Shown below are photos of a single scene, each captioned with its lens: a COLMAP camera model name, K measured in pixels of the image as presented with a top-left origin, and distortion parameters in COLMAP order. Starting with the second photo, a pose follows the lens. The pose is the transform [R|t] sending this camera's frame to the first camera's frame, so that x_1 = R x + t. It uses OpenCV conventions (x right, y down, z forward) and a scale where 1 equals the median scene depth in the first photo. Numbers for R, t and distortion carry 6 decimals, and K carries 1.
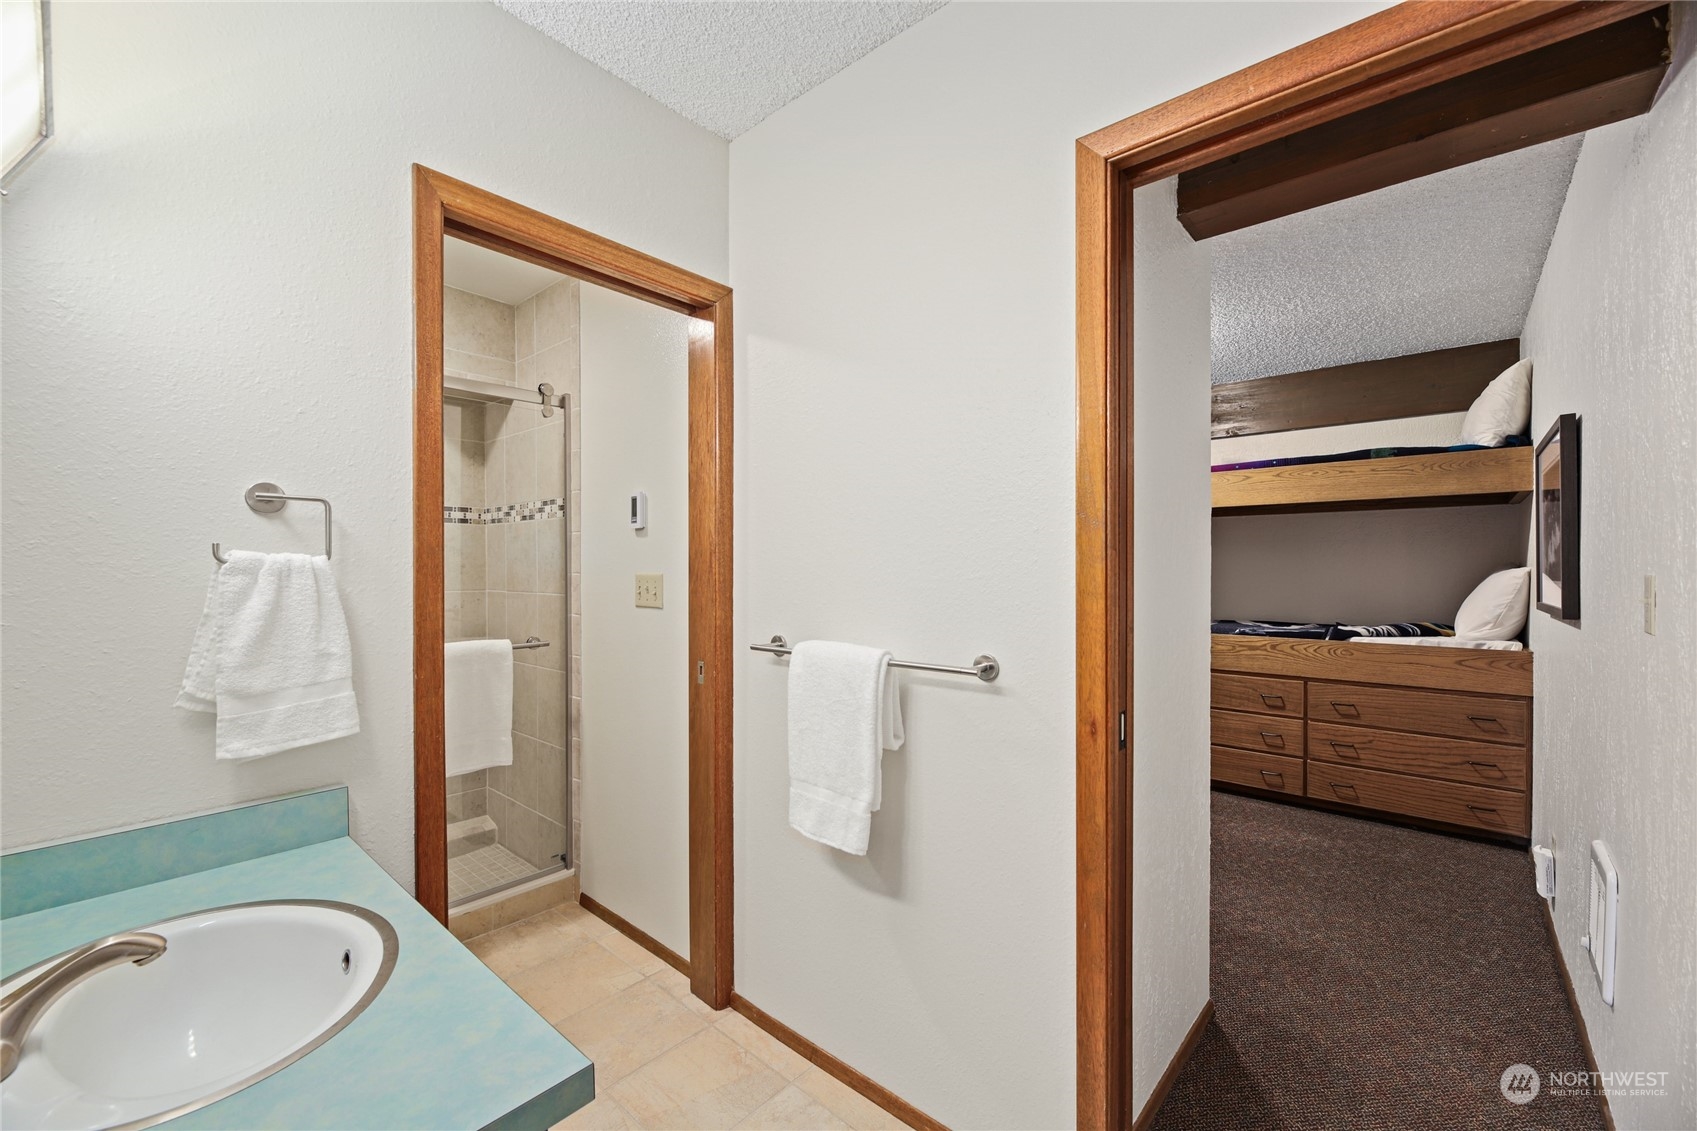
lens RADIAL K [[688.7, 0, 842.2], [0, 688.7, 568.3], [0, 0, 1]] dist [0.002533, -0.001500]
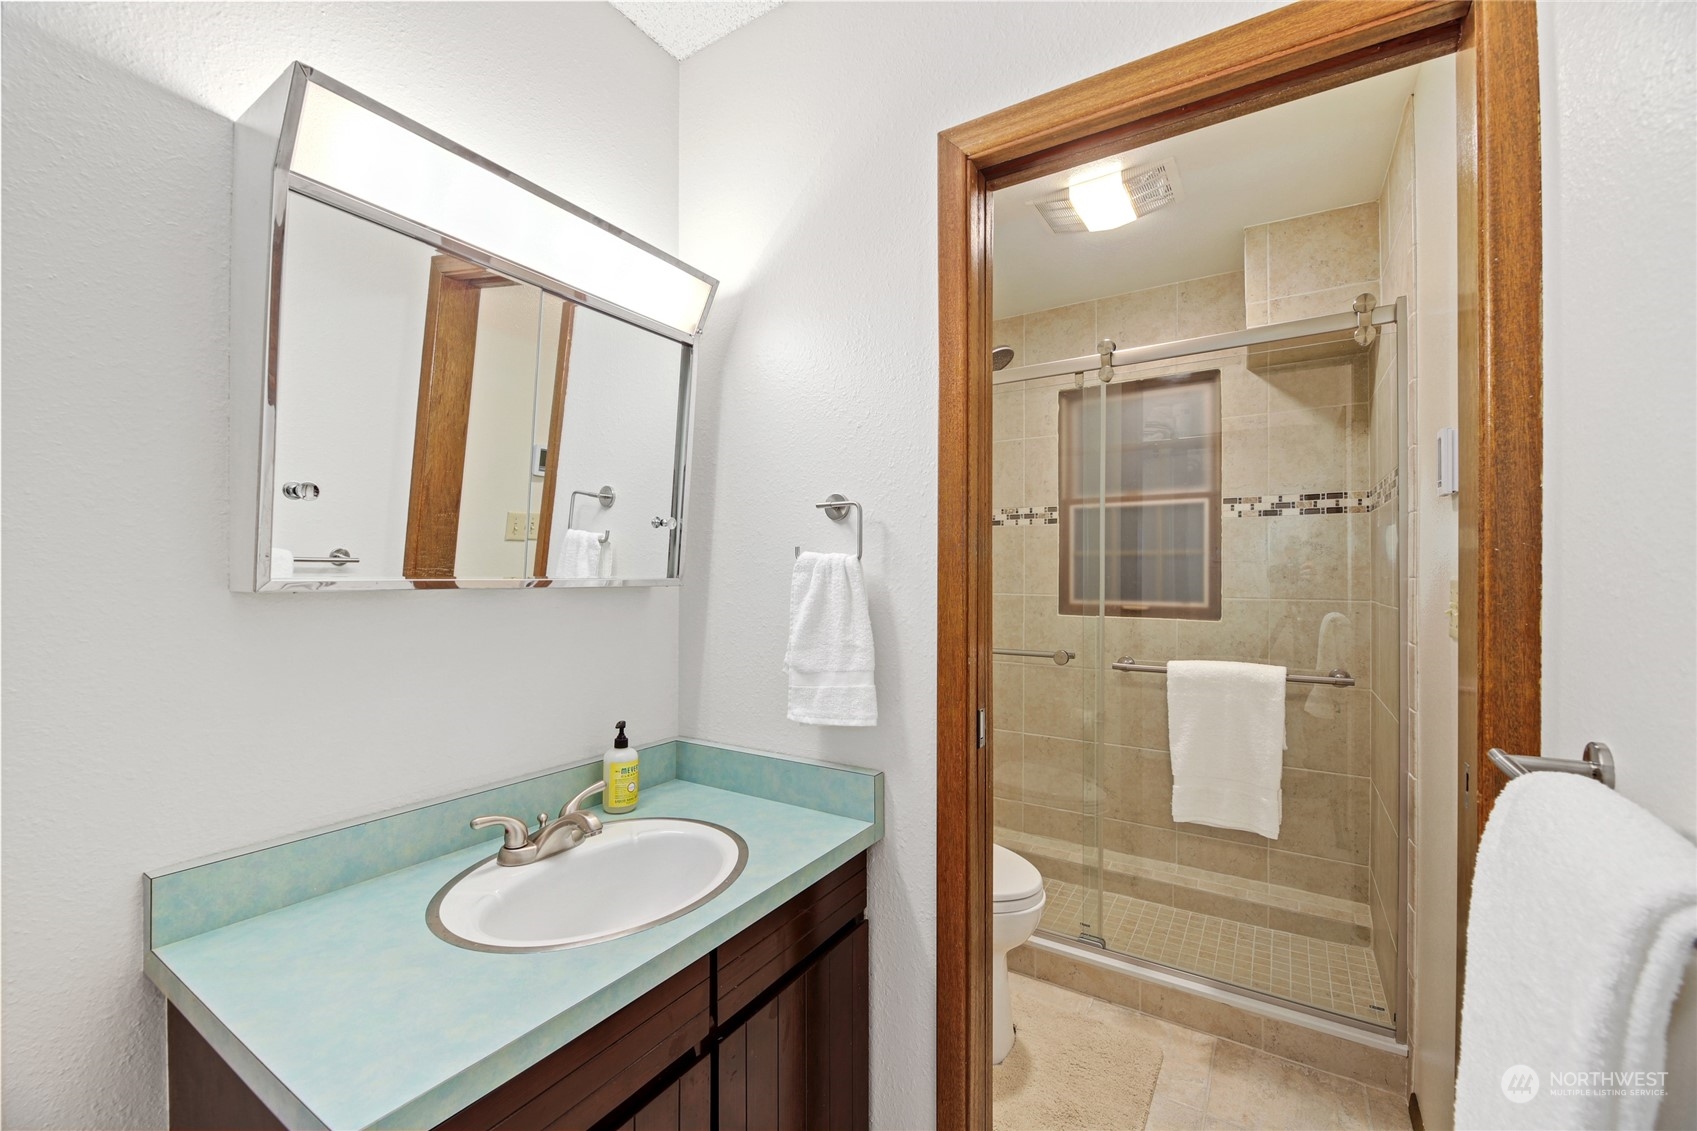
lens RADIAL K [[688.7, 0, 847.0], [0, 688.7, 570.5], [0, 0, 1]] dist [0.002533, -0.001500]
pose [[0.164326, -0.003022, -0.986401, 0.312975], [-0.004399, 0.999983, -0.003796, 0.011149], [0.986396, 0.004963, 0.164310, 0.816007]]
